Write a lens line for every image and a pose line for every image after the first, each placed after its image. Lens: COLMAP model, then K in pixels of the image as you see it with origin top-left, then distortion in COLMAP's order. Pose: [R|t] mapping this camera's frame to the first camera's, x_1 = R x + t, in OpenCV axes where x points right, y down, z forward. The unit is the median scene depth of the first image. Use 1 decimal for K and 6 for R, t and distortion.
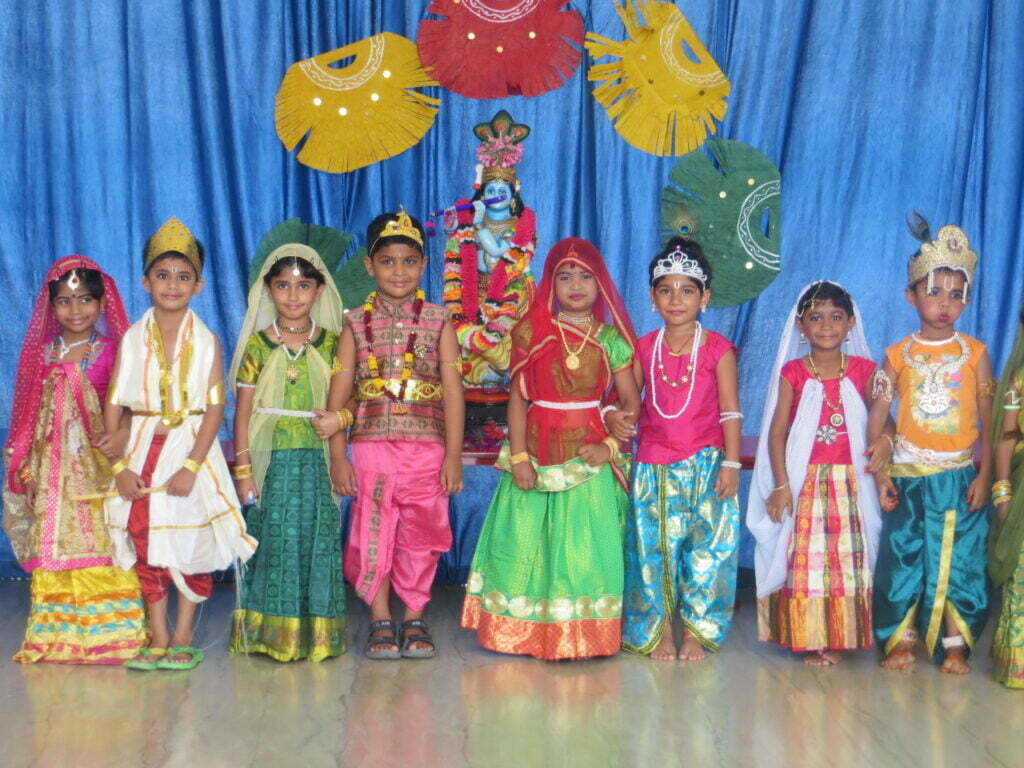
lens RADIAL K [[2855.2, 0, 512.4], [0, 2855.2, 383.8], [0, 0, 1]] dist [-0.056021, 0.000000]
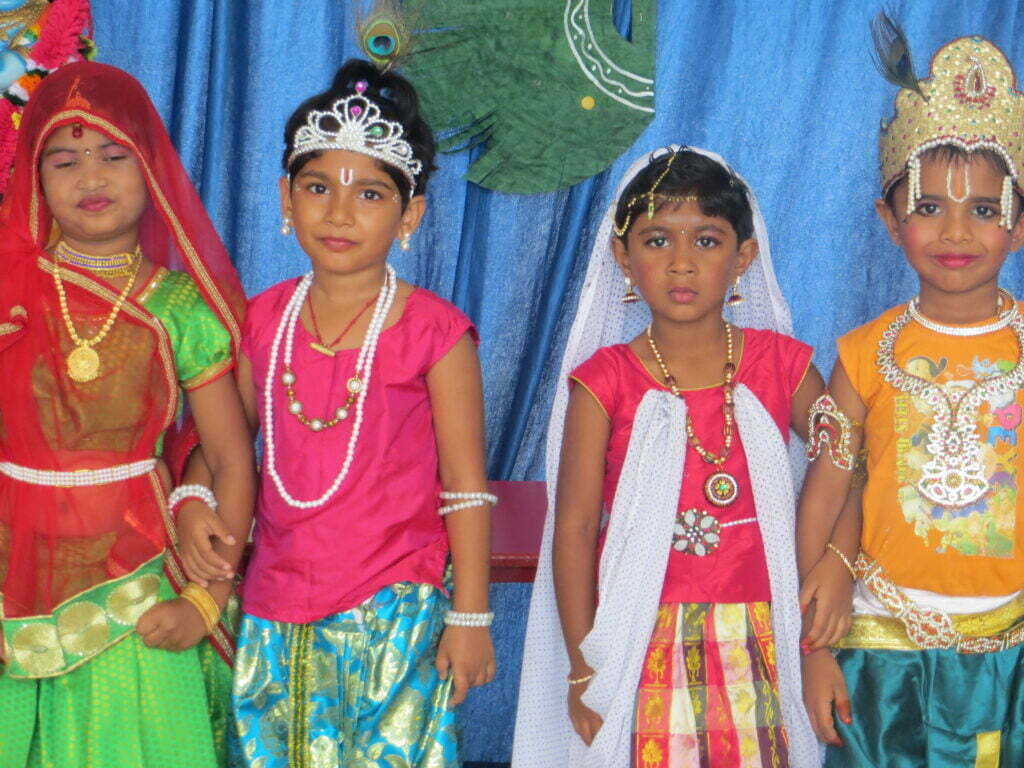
lens RADIAL K [[4125.0, 0, 511.9], [0, 4125.0, 384.1], [0, 0, 1]] dist [-0.264638, 0.000000]
pose [[0.999839, 0.001116, 0.017928, 0.072062], [-0.001903, 0.999032, 0.043954, -0.030783], [-0.017862, -0.043981, 0.998873, 0.405181]]
